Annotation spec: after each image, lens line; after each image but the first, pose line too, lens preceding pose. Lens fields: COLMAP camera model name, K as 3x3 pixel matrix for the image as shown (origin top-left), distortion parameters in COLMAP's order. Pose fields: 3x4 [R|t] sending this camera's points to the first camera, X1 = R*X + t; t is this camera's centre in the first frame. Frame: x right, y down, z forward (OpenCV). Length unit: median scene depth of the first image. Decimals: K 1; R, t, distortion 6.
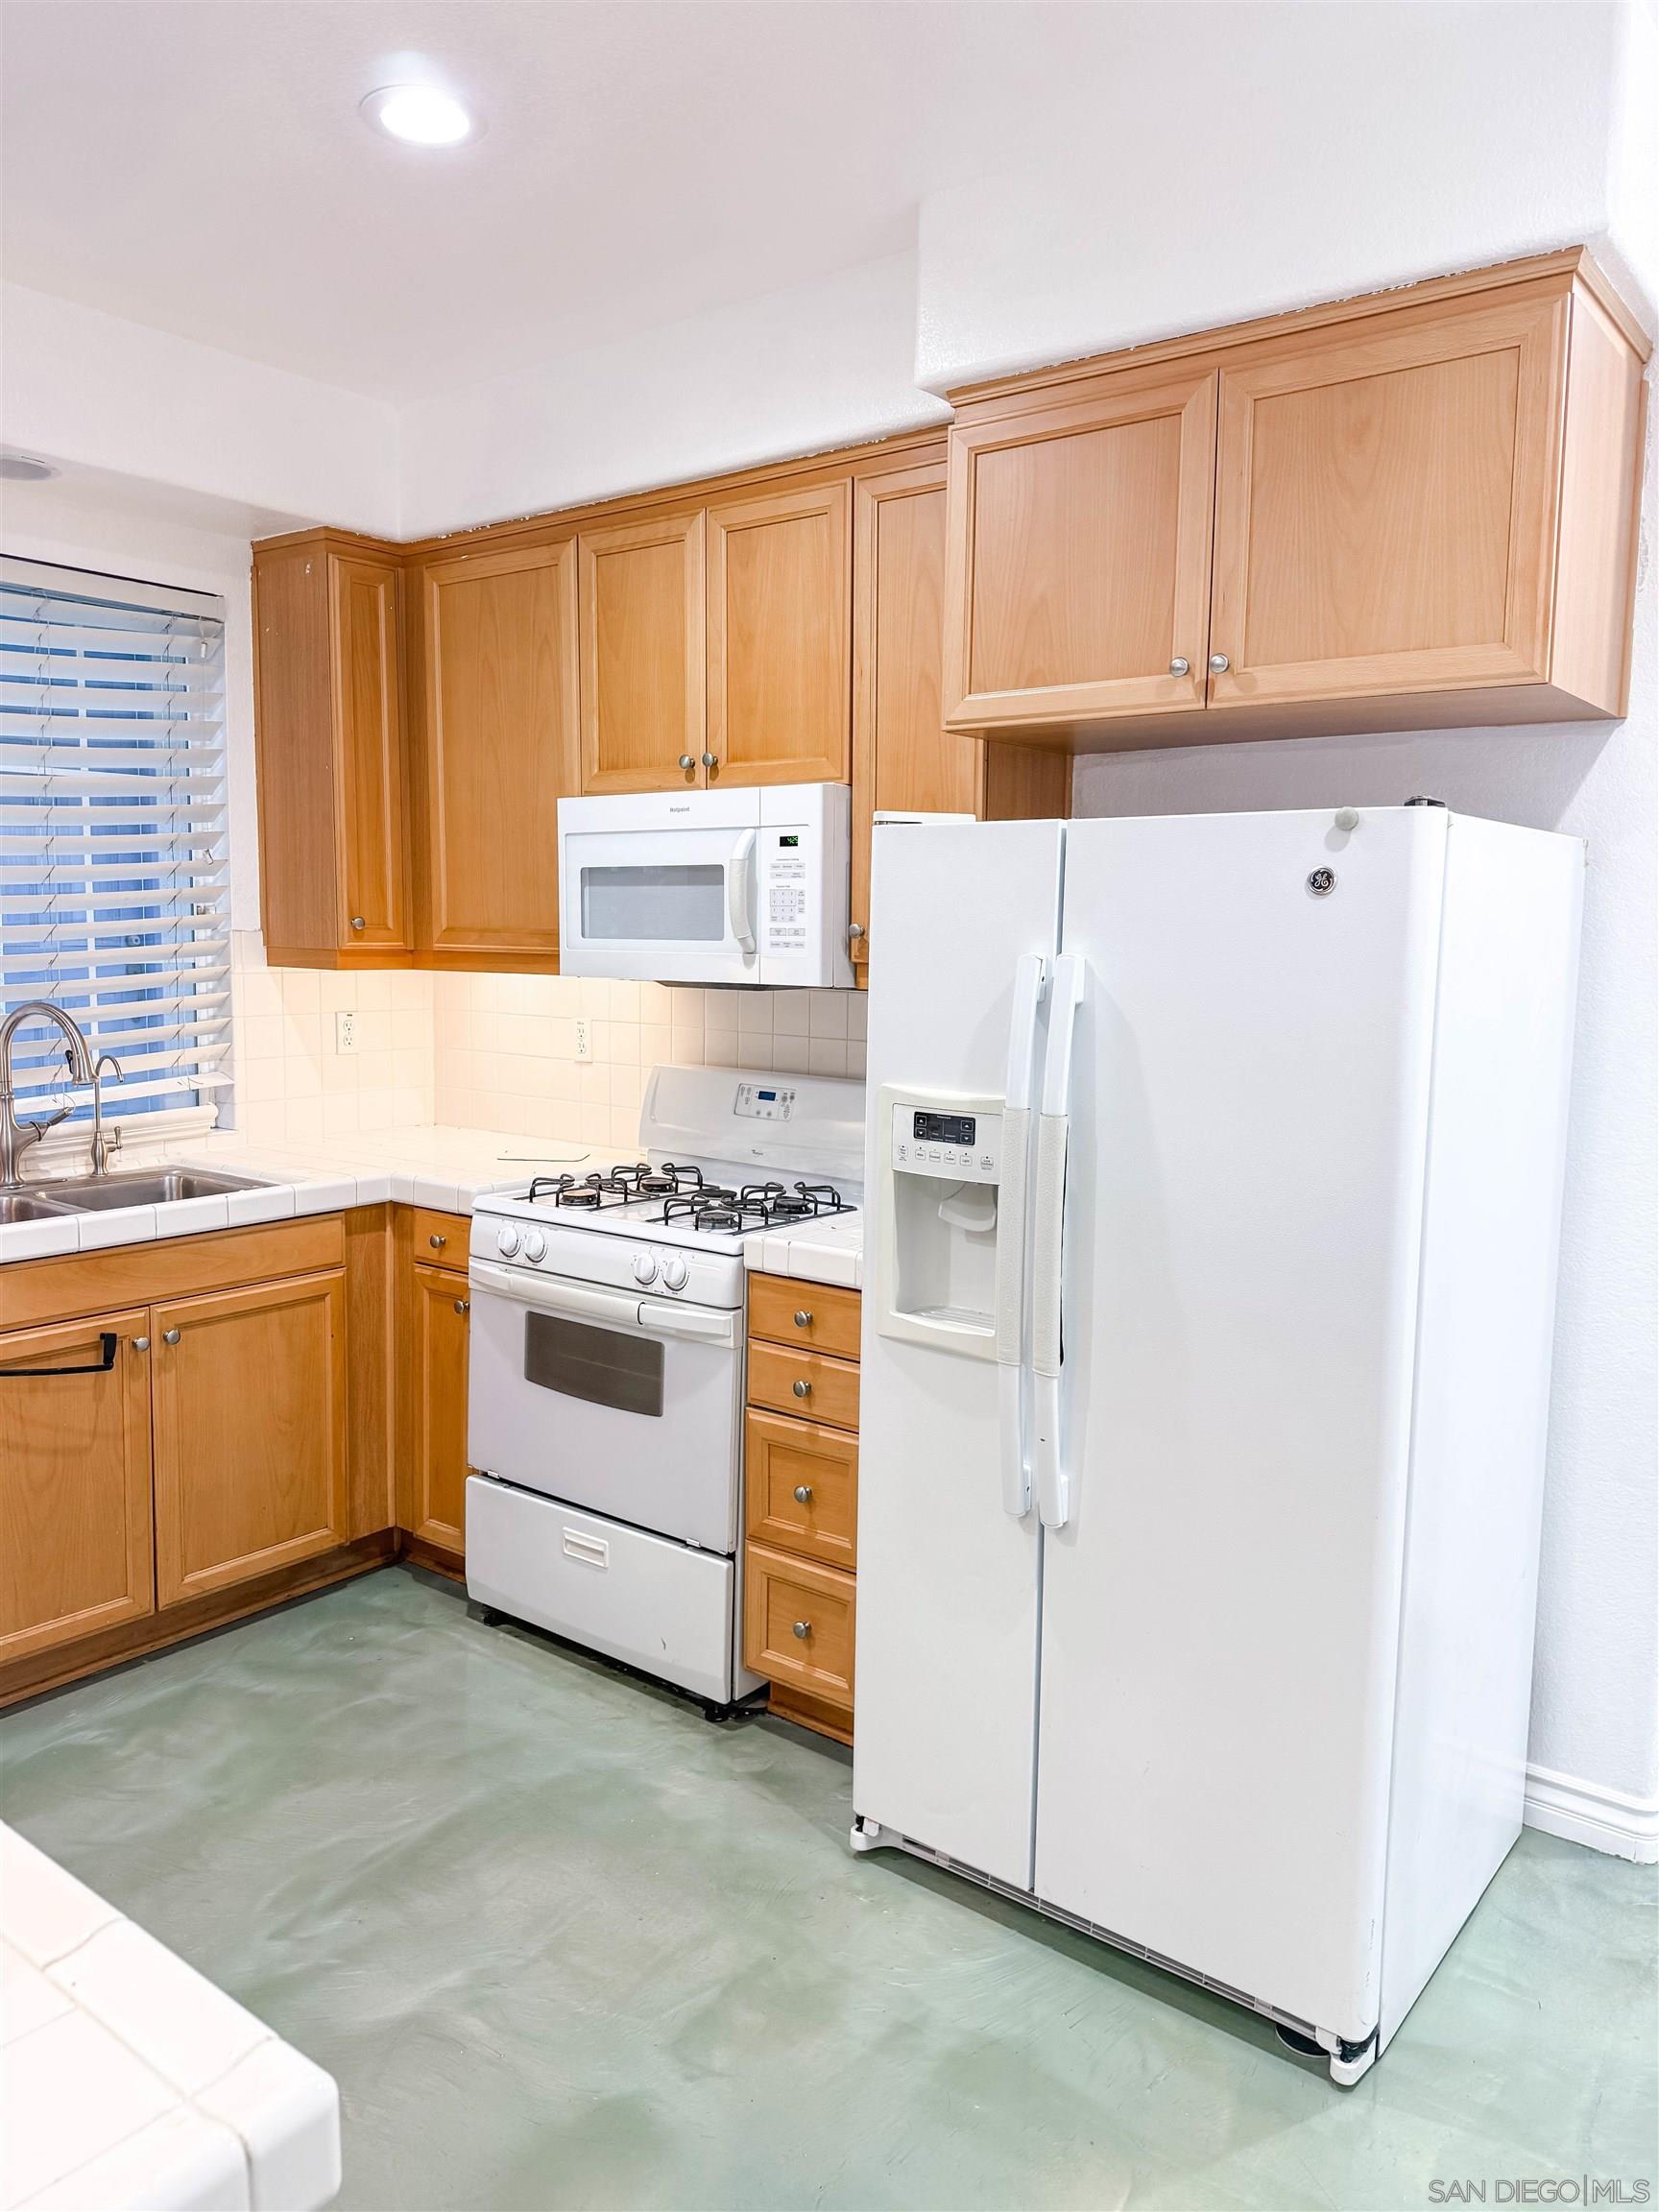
lens RADIAL K [[1546.2, 0, 828.8], [0, 1546.2, 1082.5], [0, 0, 1]] dist [0.130141, -0.213104]
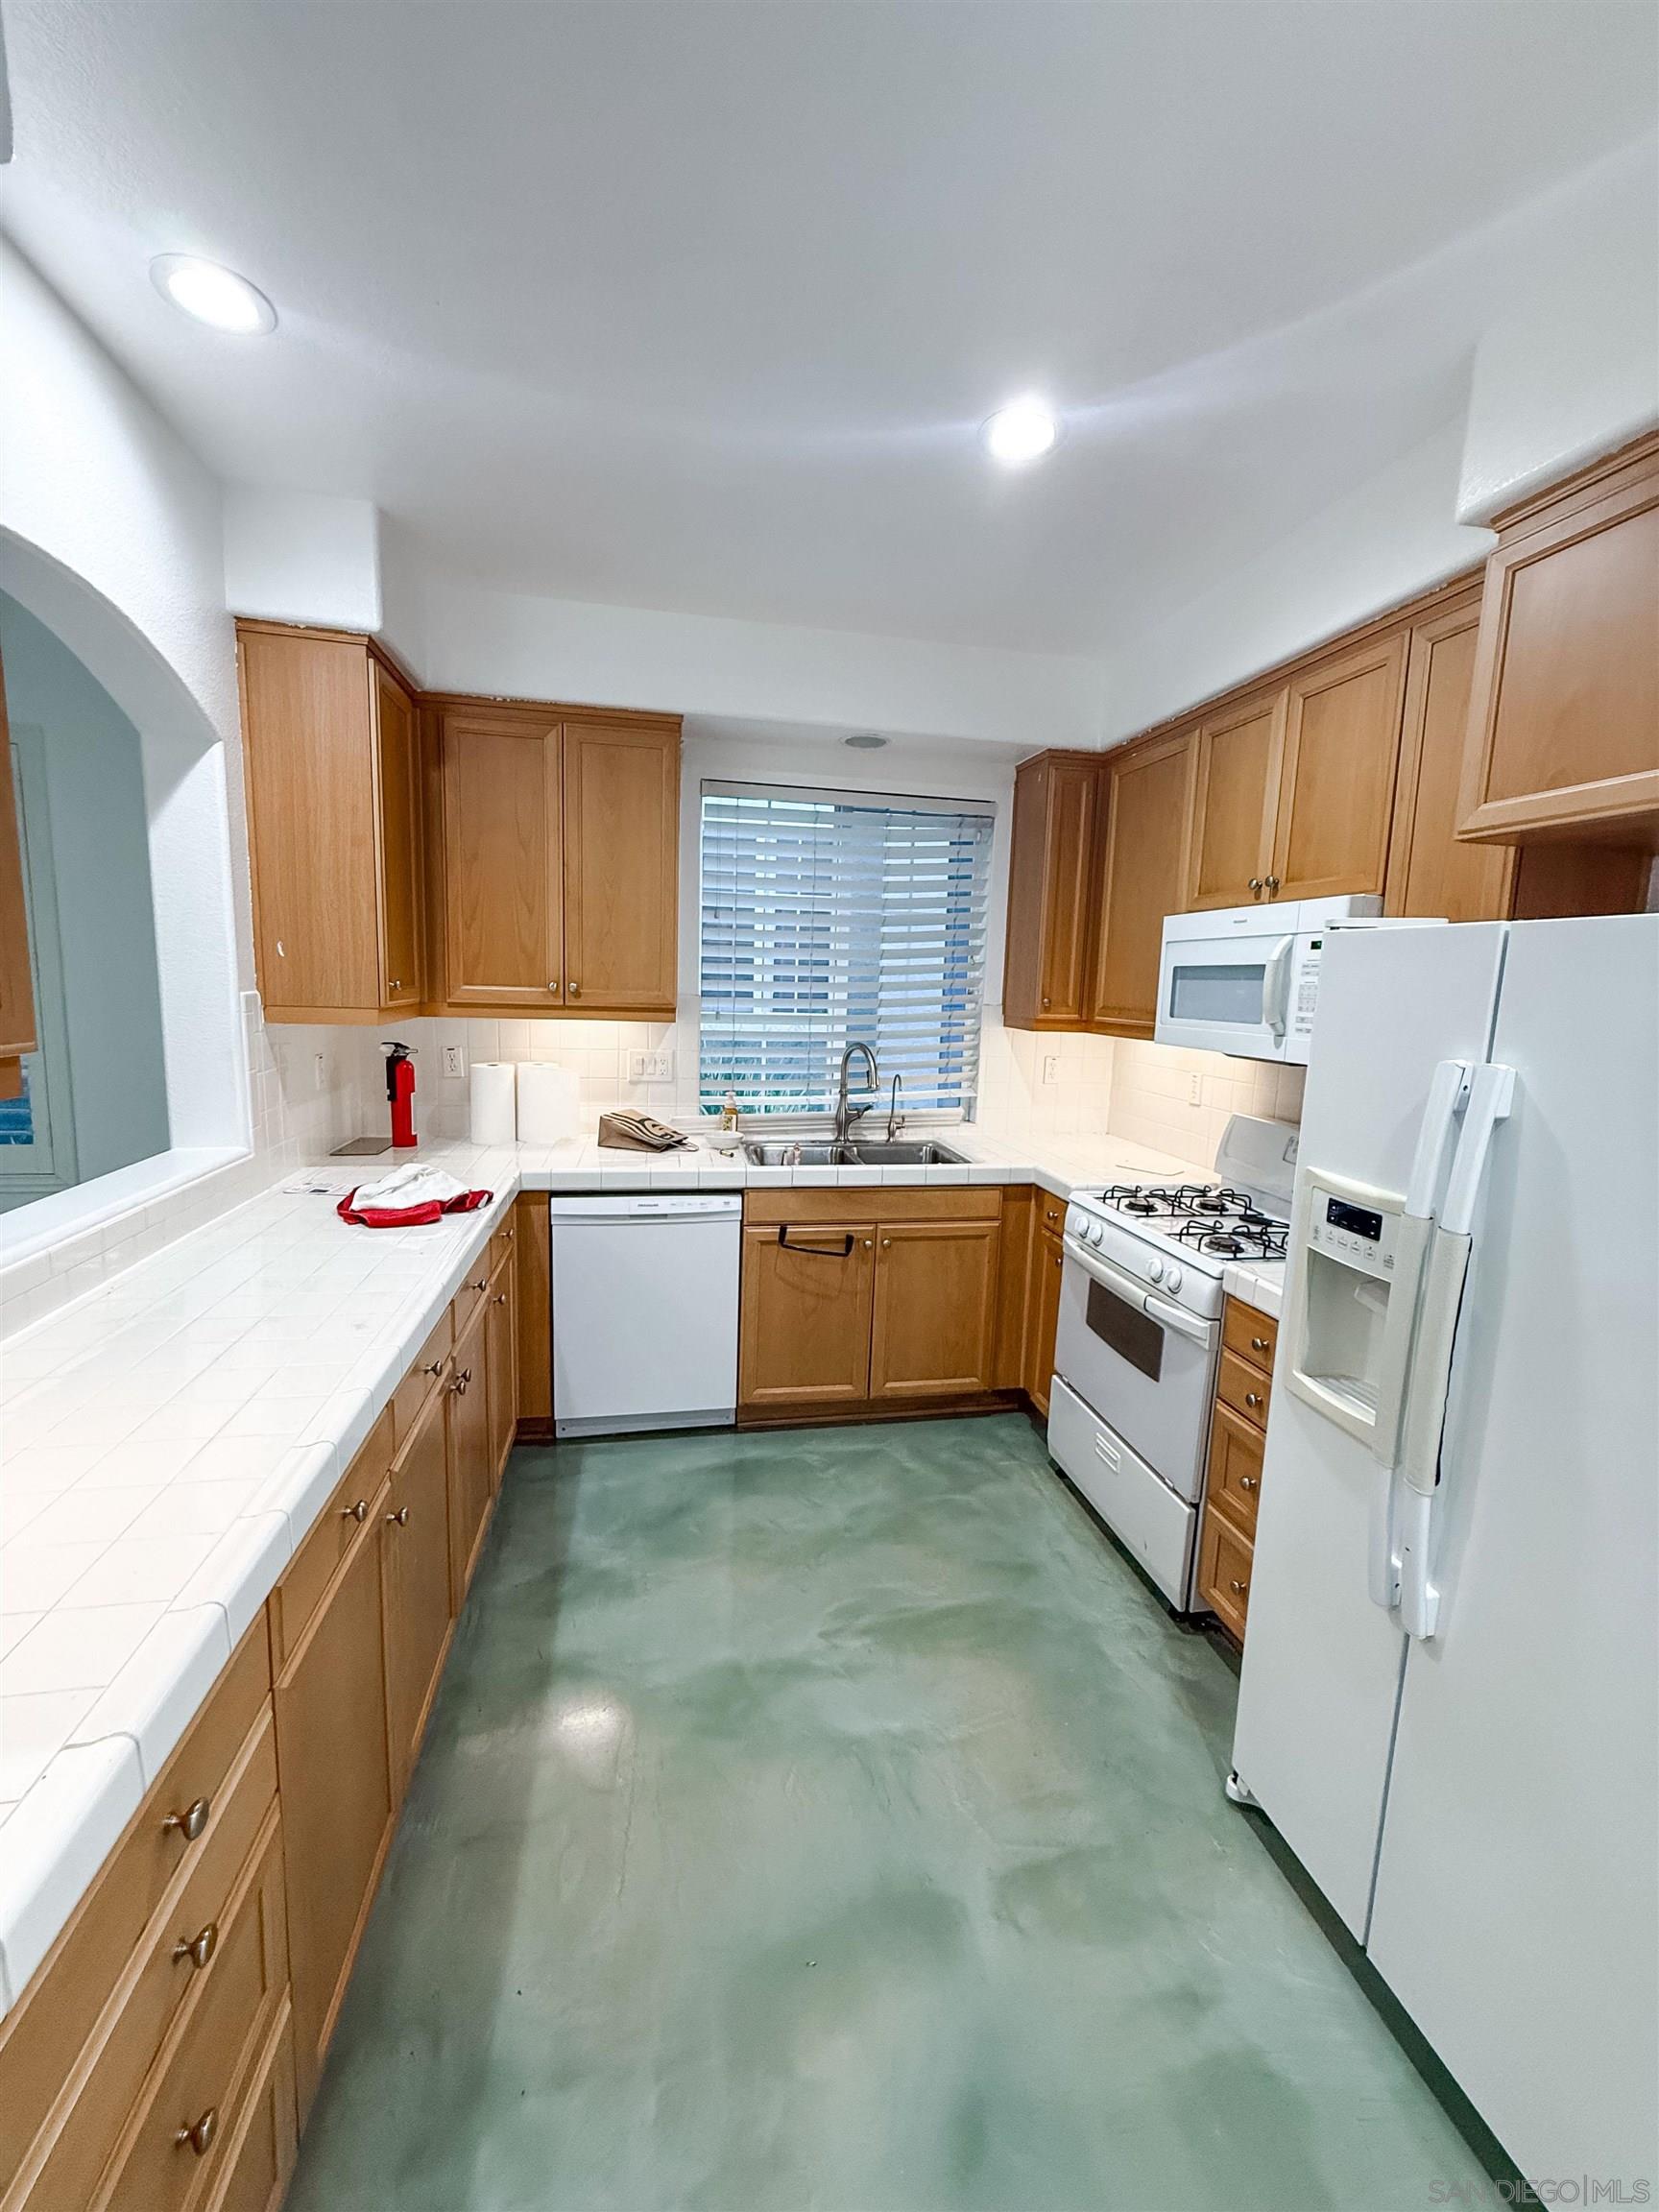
lens RADIAL K [[880.0, 0, 836.3], [0, 880.0, 1096.5], [0, 0, 1]] dist [-0.002398, -0.000091]
pose [[0.754777, 0.098339, -0.648569, 0.141969], [-0.087660, 0.994952, 0.048844, -0.038757], [0.650099, 0.019987, 0.759587, 0.238536]]
